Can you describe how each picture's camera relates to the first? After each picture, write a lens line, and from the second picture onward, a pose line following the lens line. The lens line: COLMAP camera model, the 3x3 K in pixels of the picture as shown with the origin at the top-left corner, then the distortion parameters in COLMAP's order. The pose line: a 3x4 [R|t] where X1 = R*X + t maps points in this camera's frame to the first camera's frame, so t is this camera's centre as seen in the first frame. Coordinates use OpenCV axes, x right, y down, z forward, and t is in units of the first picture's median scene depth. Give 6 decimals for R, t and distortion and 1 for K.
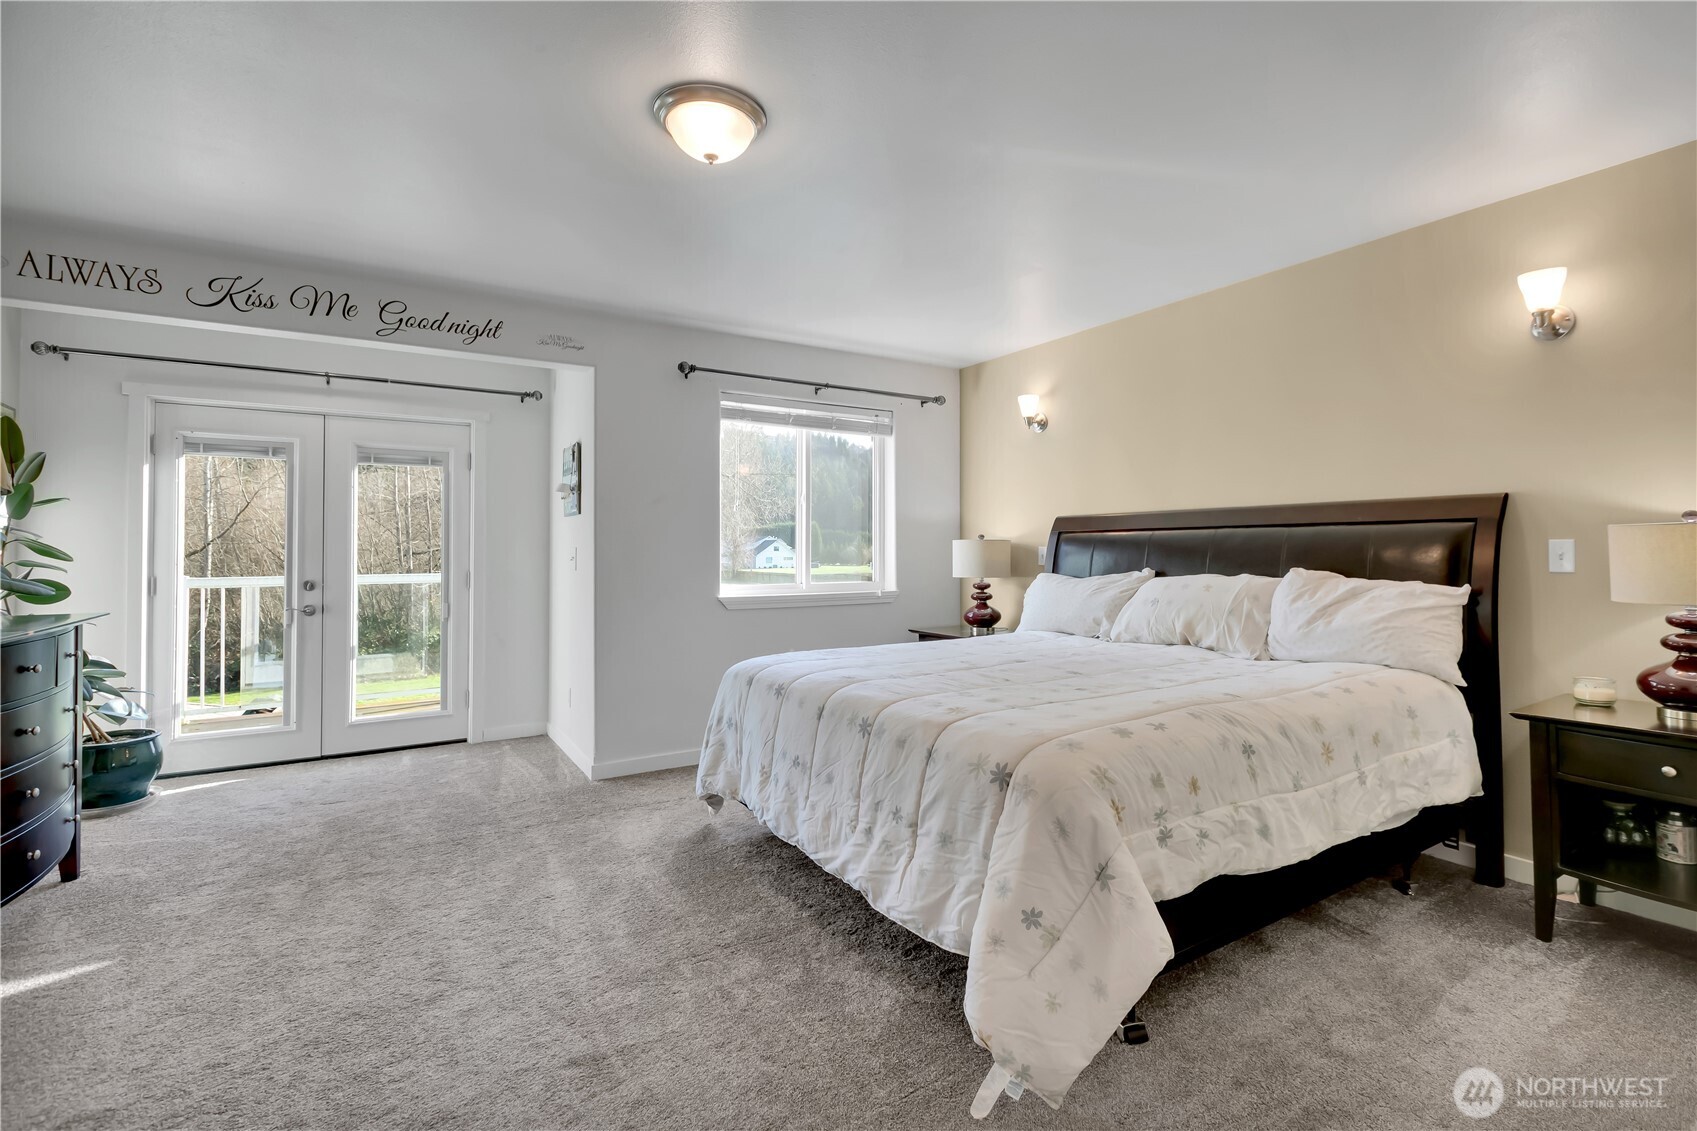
lens RADIAL K [[768.7, 0, 857.7], [0, 768.7, 551.0], [0, 0, 1]] dist [-0.002934, -0.000680]
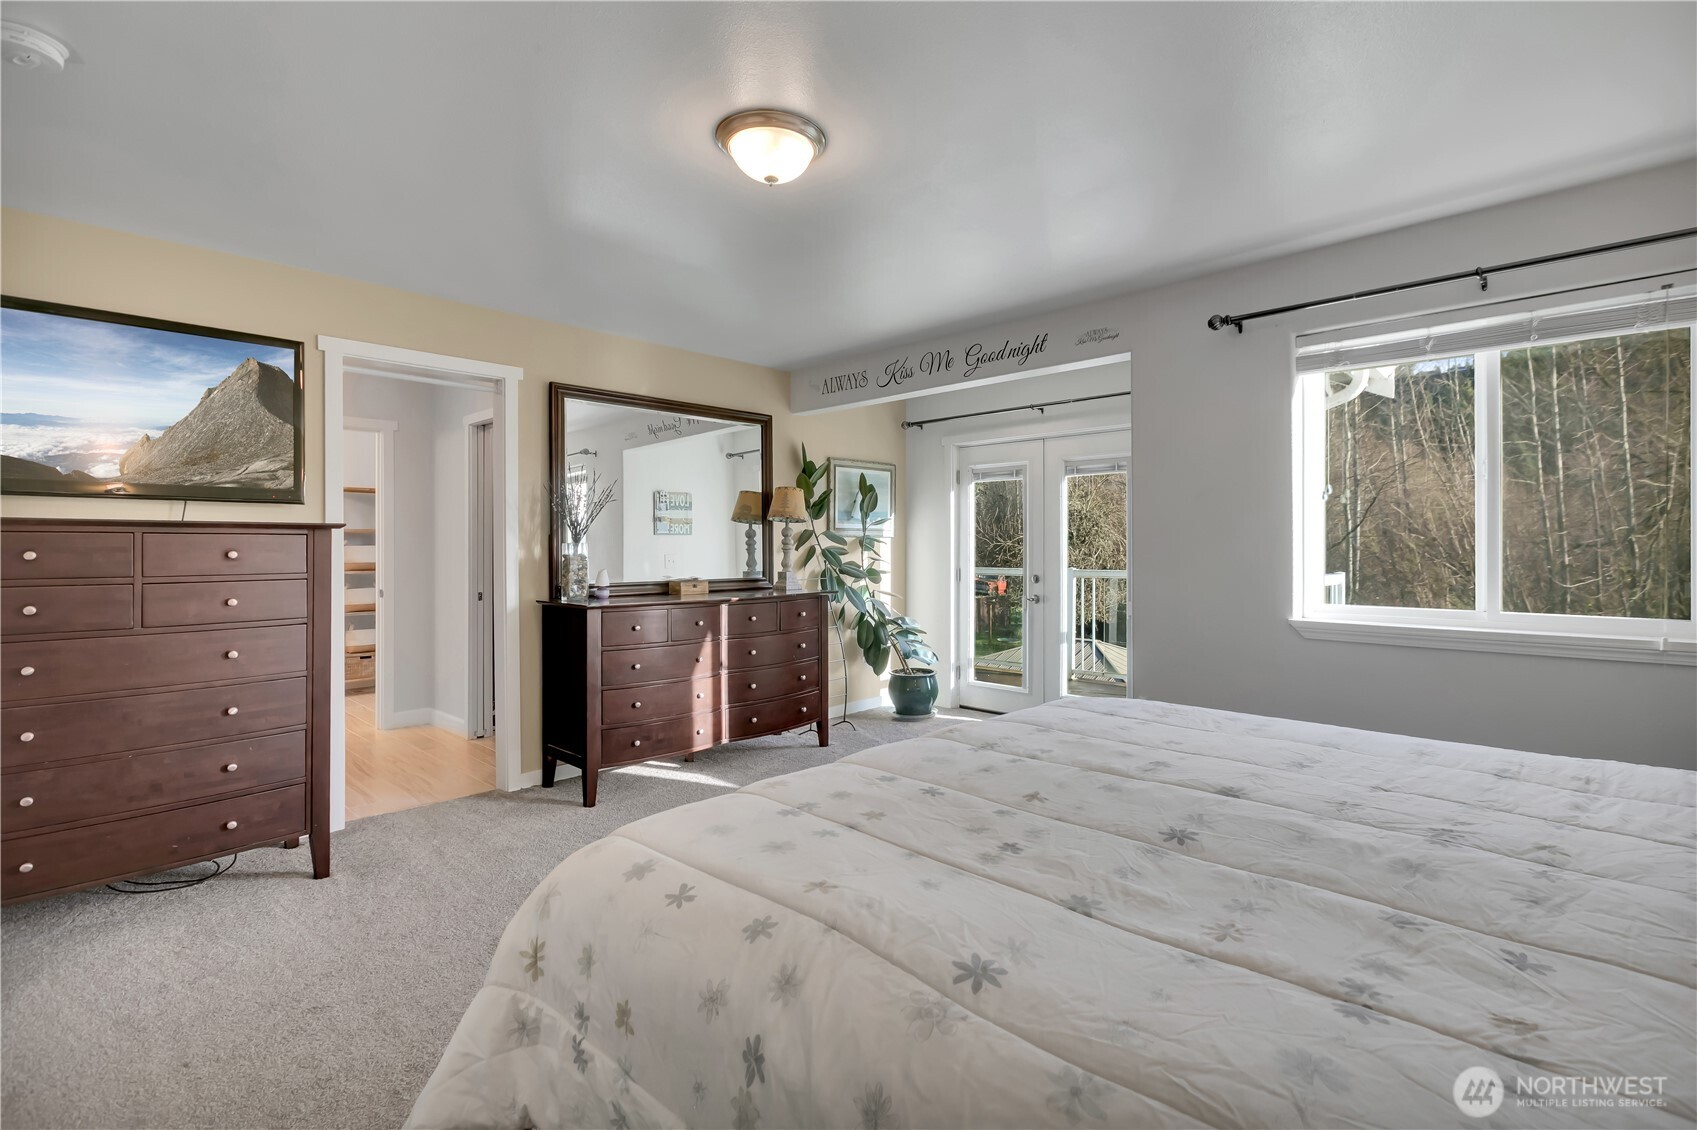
lens RADIAL K [[768.7, 0, 853.1], [0, 768.7, 556.4], [0, 0, 1]] dist [-0.002934, -0.000680]
pose [[0.250997, 0.015629, -0.967862, 0.481664], [-0.000033, 0.999870, 0.016138, -0.013054], [0.967988, -0.004019, 0.250965, 0.476548]]
